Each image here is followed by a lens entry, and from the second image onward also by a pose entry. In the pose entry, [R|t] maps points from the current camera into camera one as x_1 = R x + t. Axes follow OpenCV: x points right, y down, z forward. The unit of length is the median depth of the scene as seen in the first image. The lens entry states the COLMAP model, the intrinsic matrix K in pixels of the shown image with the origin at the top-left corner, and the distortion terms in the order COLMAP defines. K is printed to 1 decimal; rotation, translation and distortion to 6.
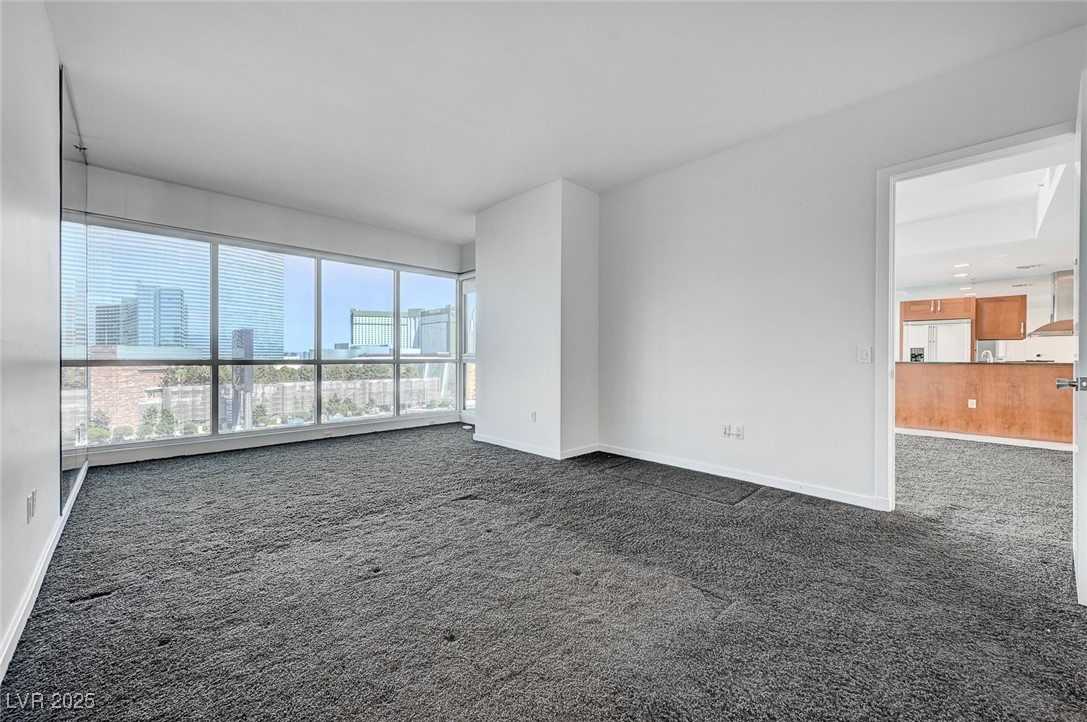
lens RADIAL K [[428.9, 0, 536.0], [0, 428.9, 360.2], [0, 0, 1]] dist [0.005771, 0.000688]
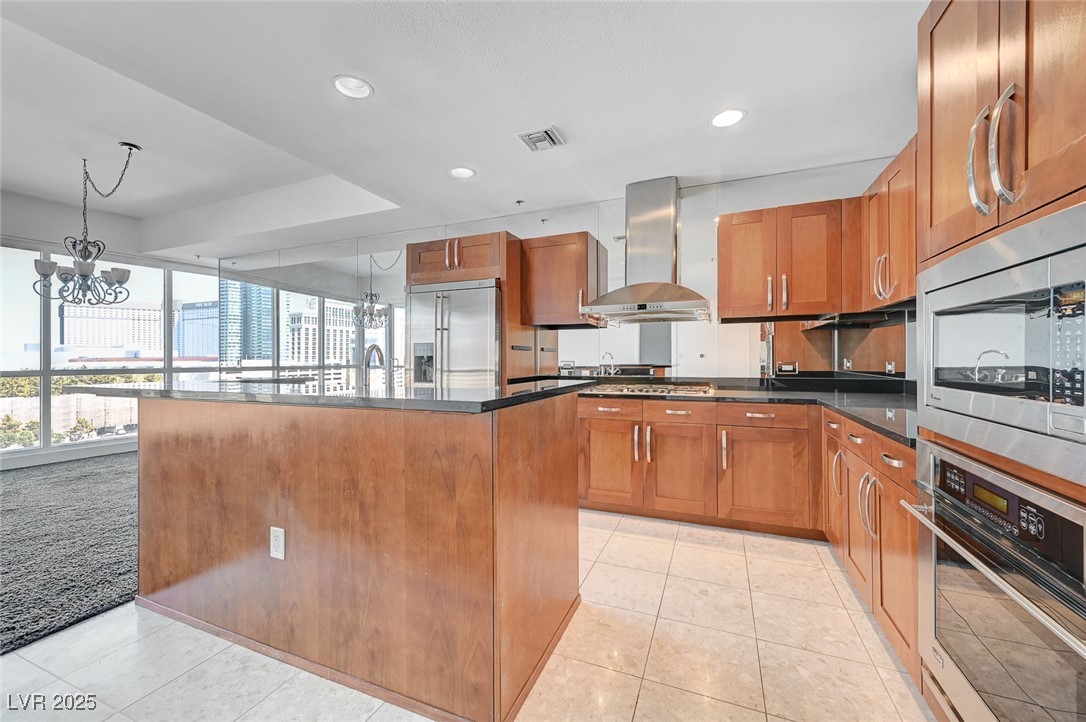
lens RADIAL K [[428.6, 0, 543.0], [0, 428.6, 357.0], [0, 0, 1]] dist [0.005771, 0.000688]
pose [[0.917430, -0.006982, 0.397835, 0.866801], [0.011692, 0.999887, -0.009416, -0.008654], [-0.397725, 0.013290, 0.917409, 0.564355]]
